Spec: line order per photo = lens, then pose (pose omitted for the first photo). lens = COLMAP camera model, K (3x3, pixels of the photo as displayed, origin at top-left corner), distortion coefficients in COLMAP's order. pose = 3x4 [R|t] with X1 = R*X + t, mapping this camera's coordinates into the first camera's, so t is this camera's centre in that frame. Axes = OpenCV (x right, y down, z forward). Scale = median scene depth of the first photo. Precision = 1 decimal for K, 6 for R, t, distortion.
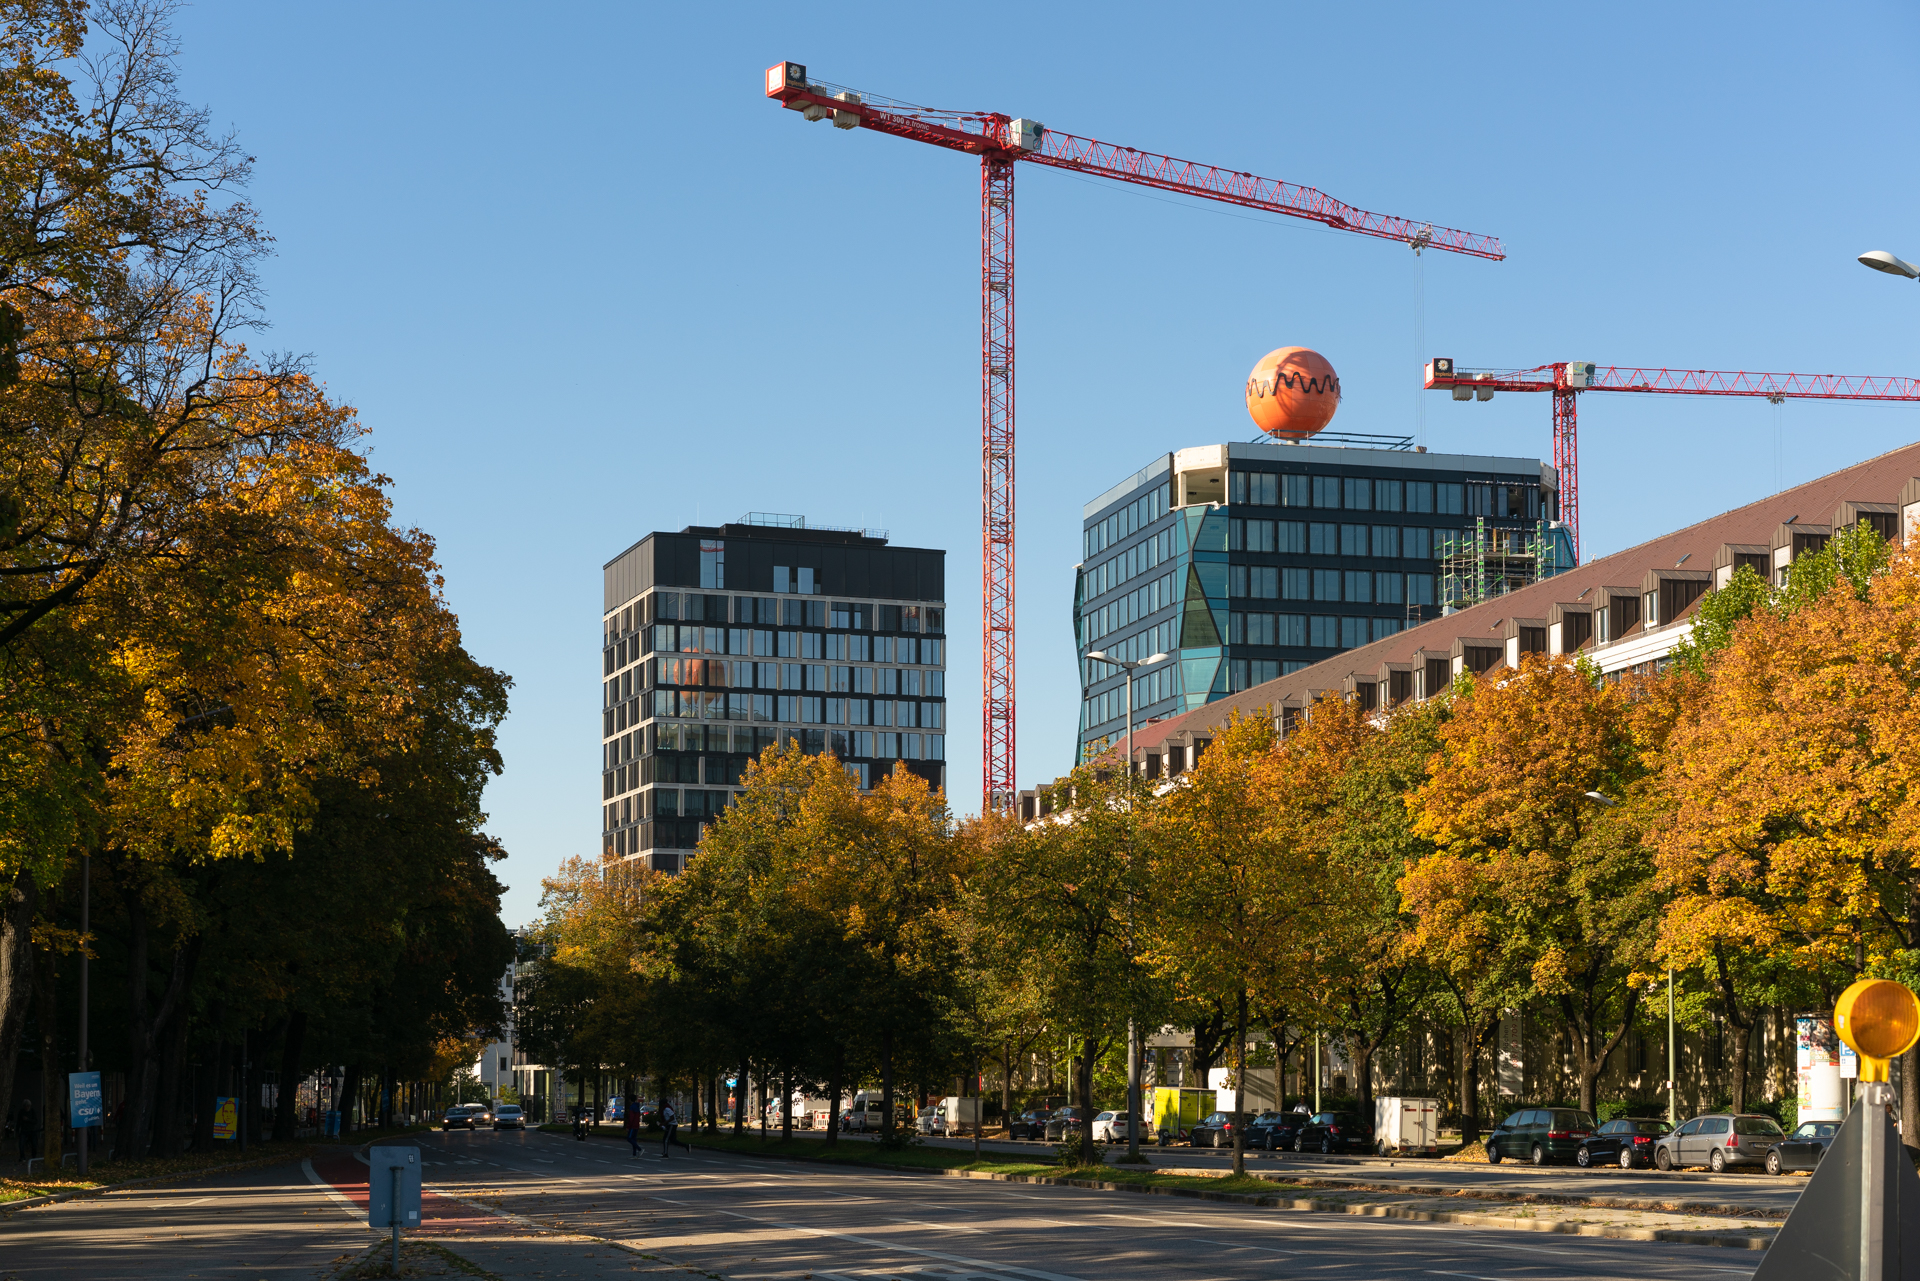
lens RADIAL K [[3035.5, 0, 913.4], [0, 3035.5, 874.7], [0, 0, 1]] dist [0.002345, 0.000000]
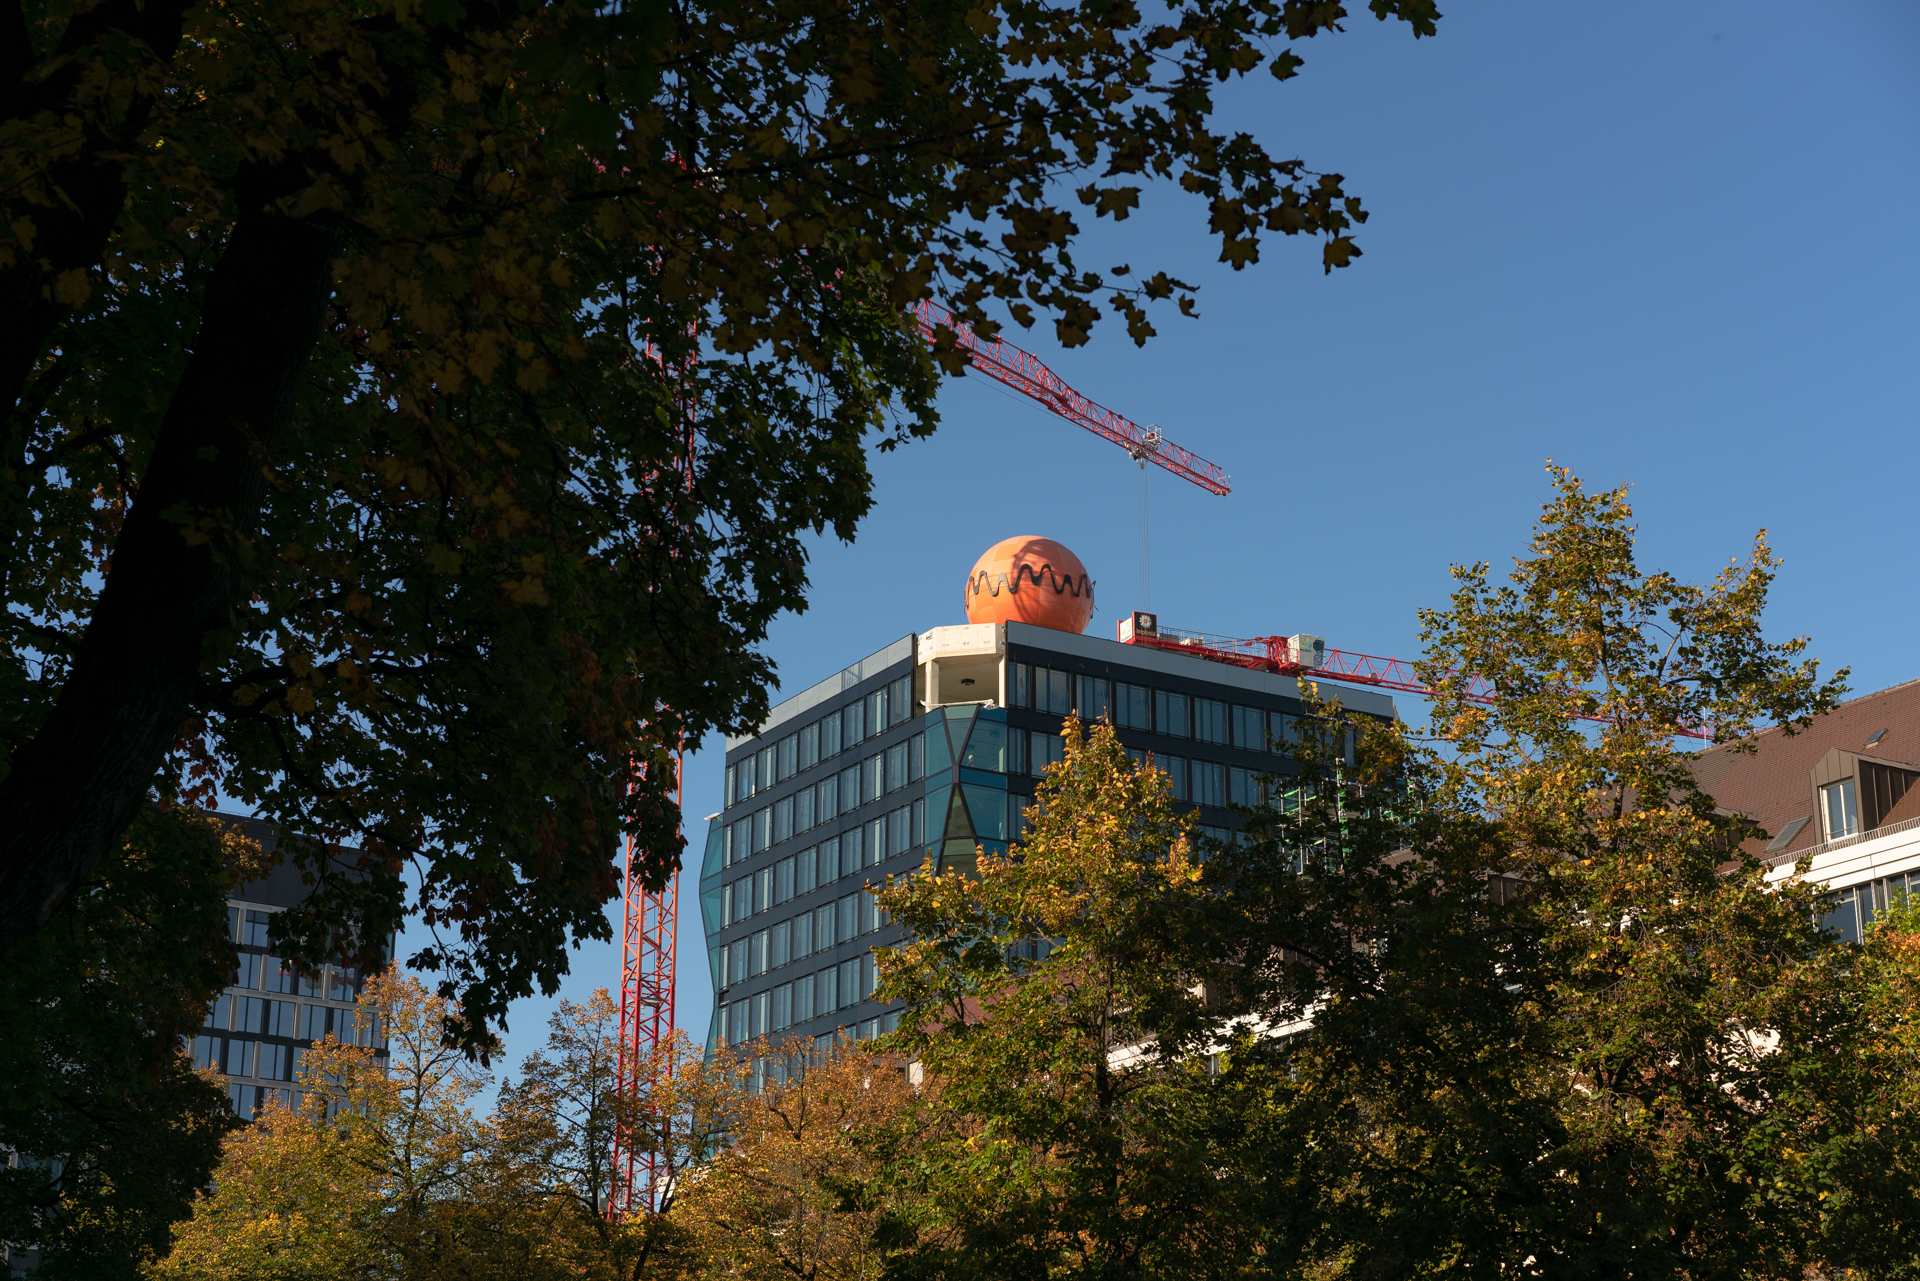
lens RADIAL K [[2948.8, 0, 970.6], [0, 2948.8, 636.7], [0, 0, 1]] dist [-0.005012, 0.000000]
pose [[0.956630, 0.095831, 0.275092, -0.086946], [-0.025074, 0.967923, -0.249992, 0.029069], [-0.290225, 0.232252, 0.928347, 0.369441]]
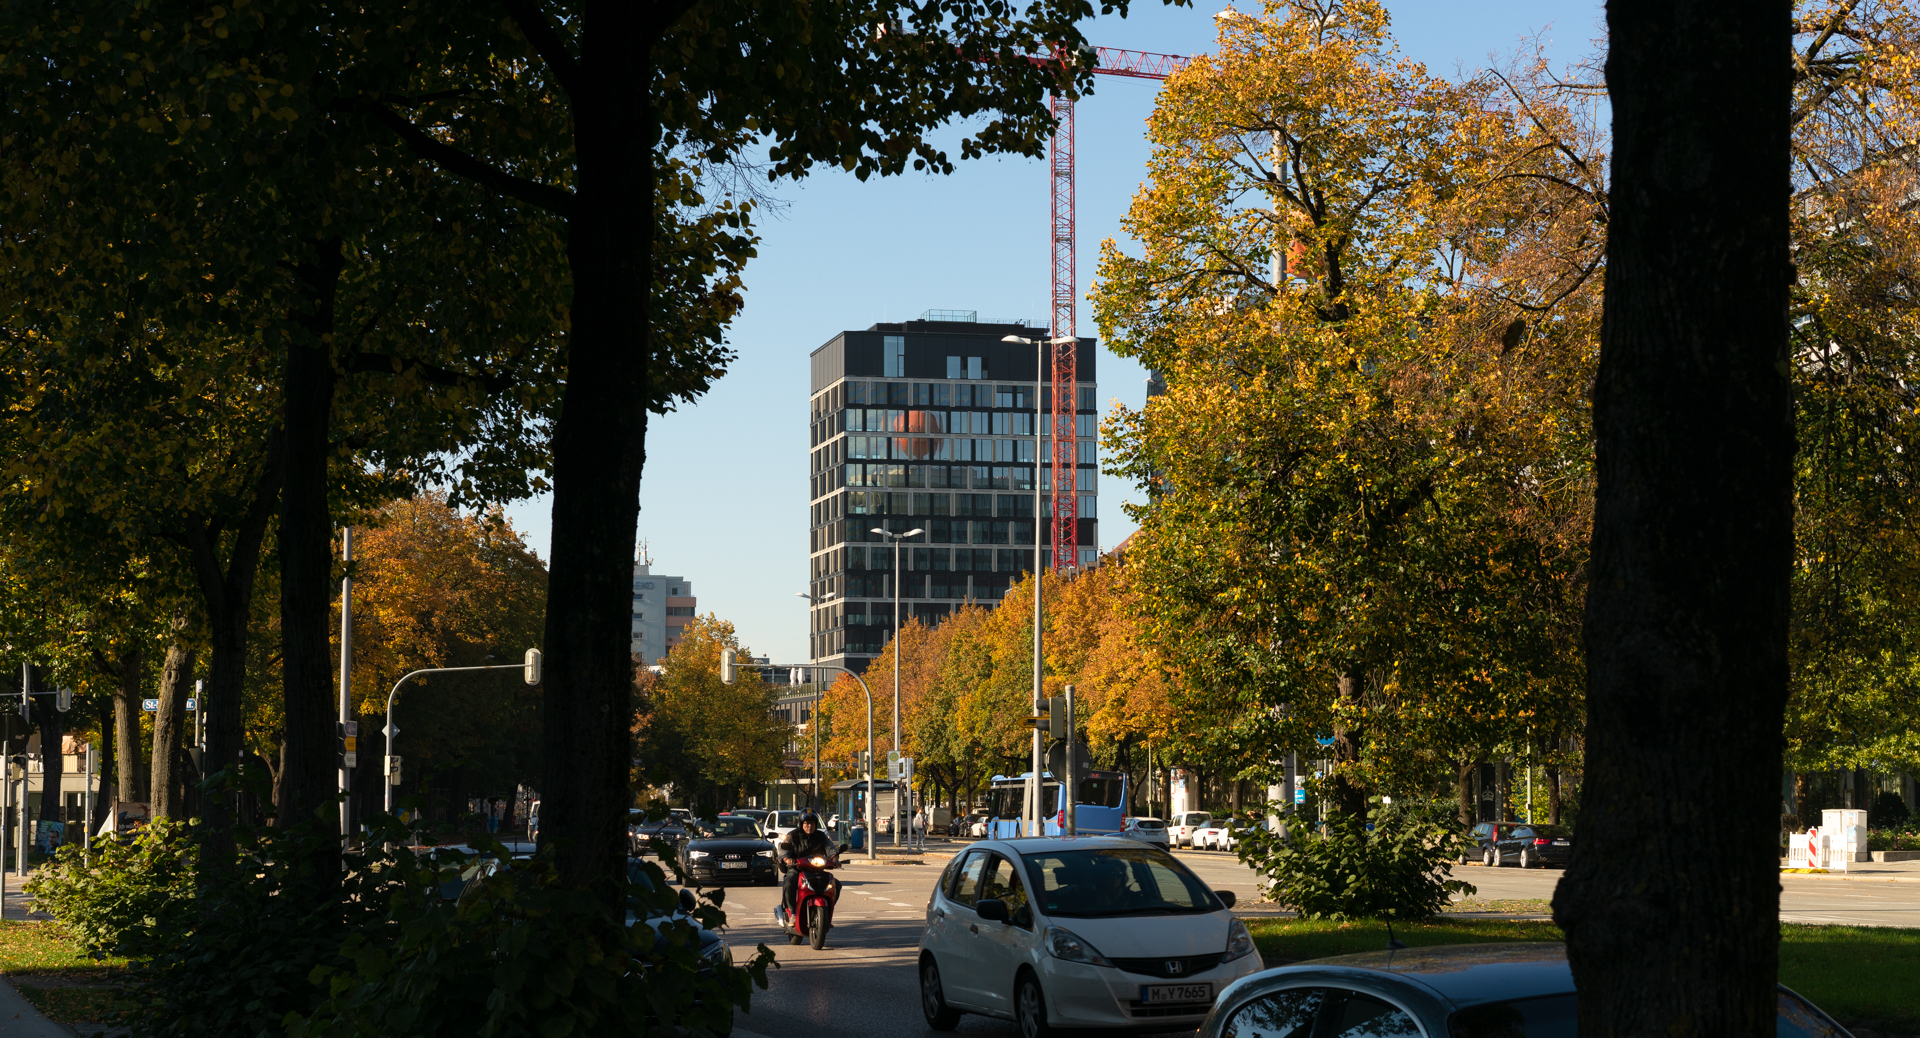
lens RADIAL K [[3300.0, 0, 951.2], [0, 3300.0, 514.6], [0, 0, 1]] dist [-0.023276, 0.000000]
pose [[0.994408, -0.009236, -0.105202, 0.126916], [0.007711, 0.999859, -0.014893, -0.029252], [0.105325, 0.013998, 0.994339, -0.390746]]
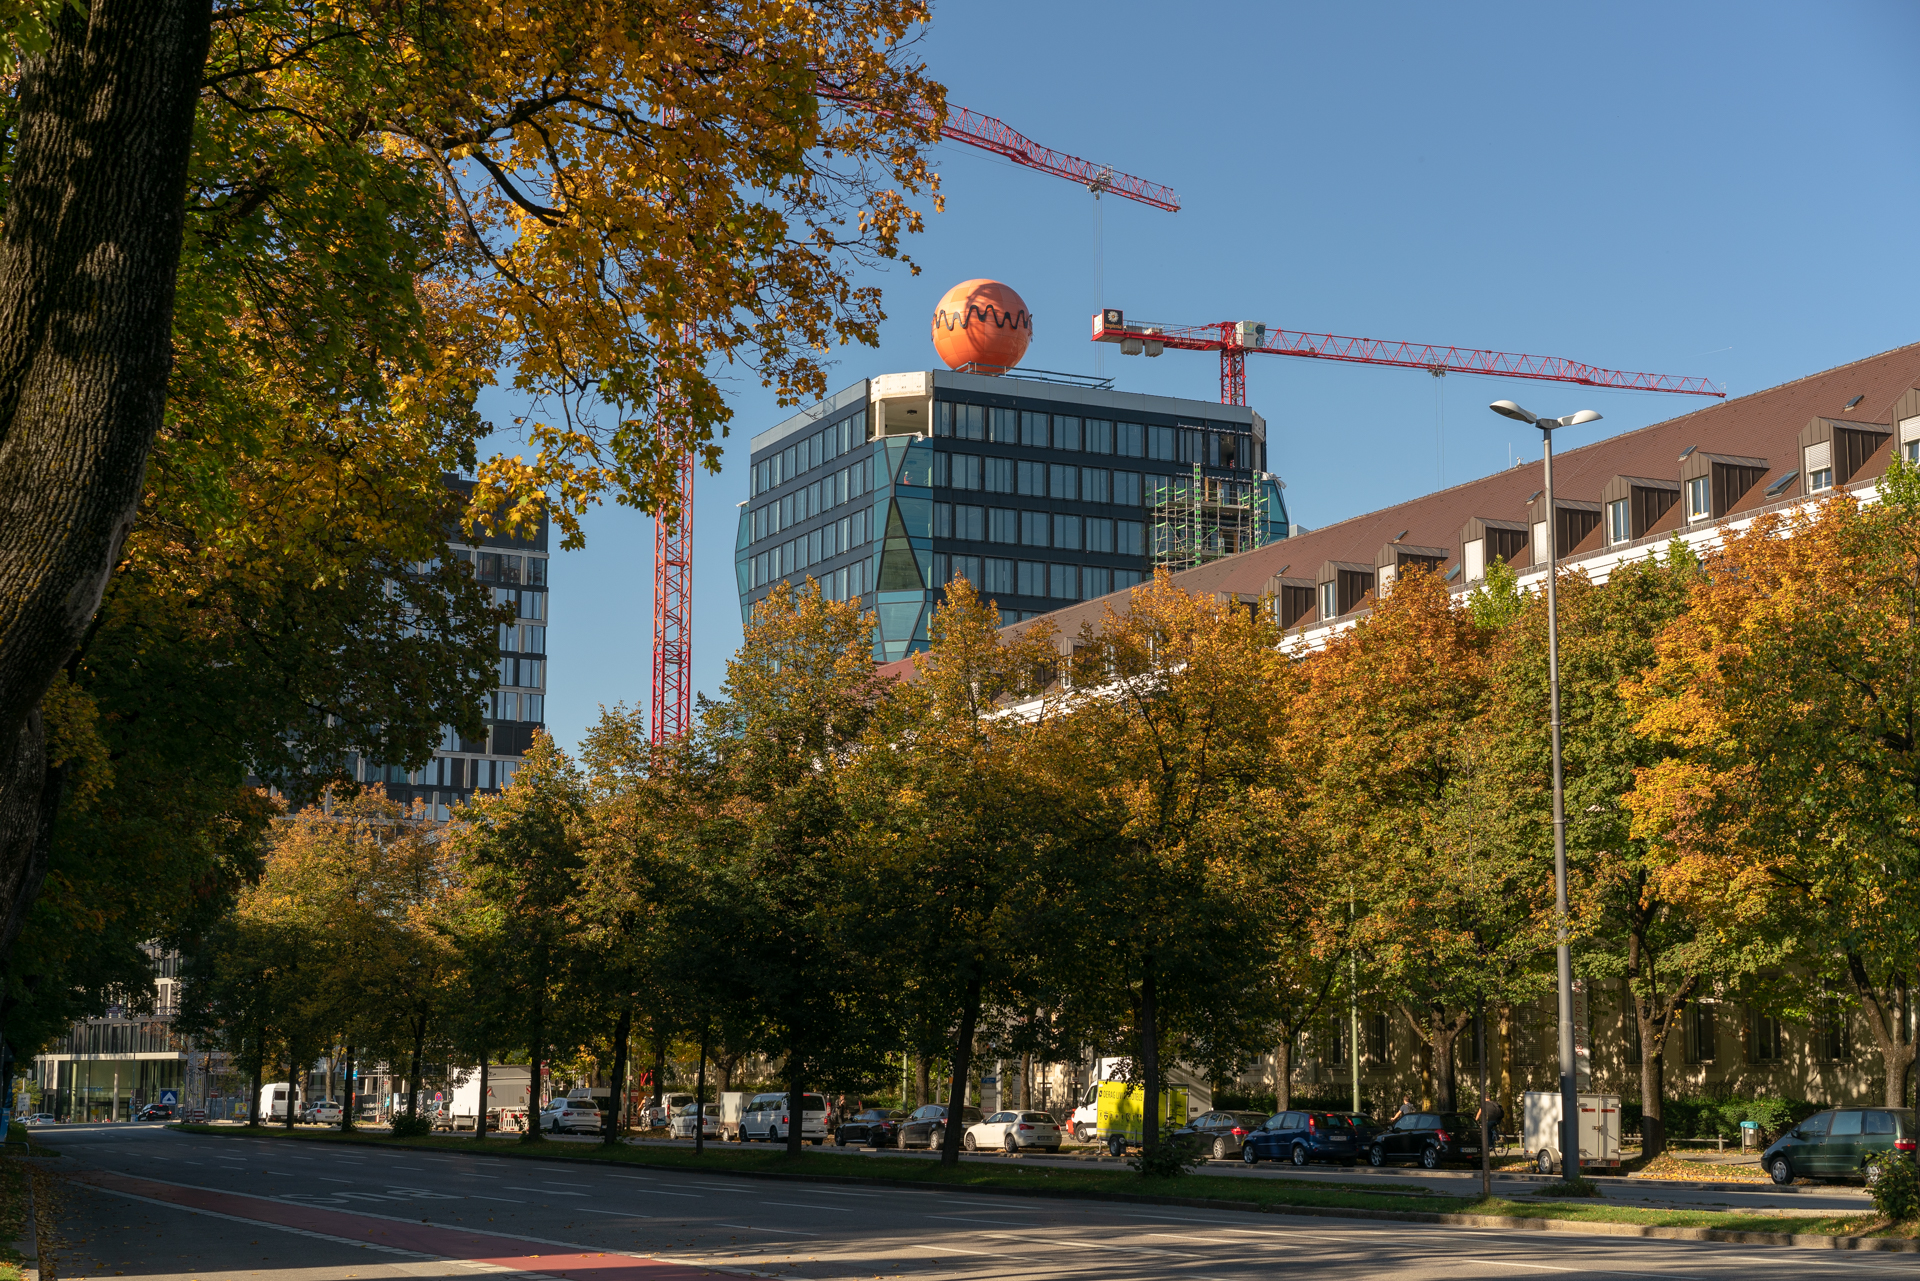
lens RADIAL K [[2948.8, 0, 968.6], [0, 2948.8, 583.4], [0, 0, 1]] dist [-0.005012, 0.000000]
pose [[0.979769, 0.037781, 0.196536, -0.056997], [-0.018367, 0.994850, -0.099681, 0.010121], [-0.199289, 0.094055, 0.975417, 0.132643]]
